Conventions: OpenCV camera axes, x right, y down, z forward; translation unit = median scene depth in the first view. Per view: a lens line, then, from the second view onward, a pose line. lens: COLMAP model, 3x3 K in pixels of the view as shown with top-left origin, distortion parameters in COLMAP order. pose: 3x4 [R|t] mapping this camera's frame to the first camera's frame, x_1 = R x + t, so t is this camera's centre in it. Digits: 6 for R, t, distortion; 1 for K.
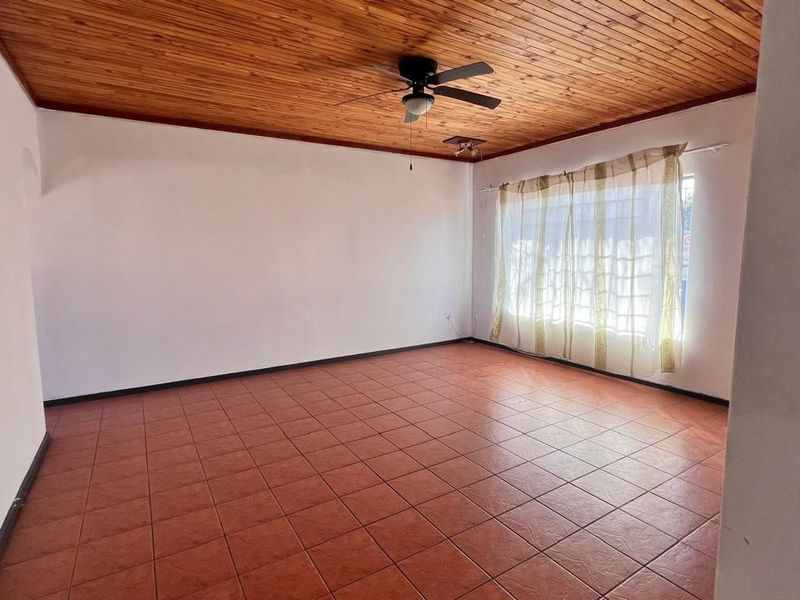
lens RADIAL K [[425.6, 0, 395.7], [0, 425.6, 298.7], [0, 0, 1]] dist [-0.005404, -0.000157]
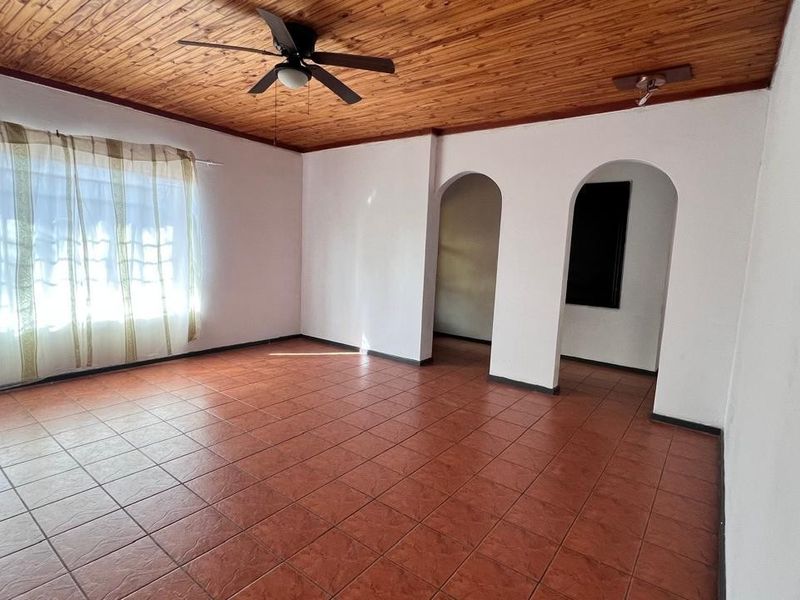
lens RADIAL K [[425.6, 0, 395.7], [0, 425.6, 298.7], [0, 0, 1]] dist [-0.005404, -0.000157]
pose [[-0.343984, -0.122976, 0.930888, -0.609825], [0.063648, 0.986053, 0.153783, -0.085414], [-0.936816, 0.112148, -0.331359, 0.773167]]
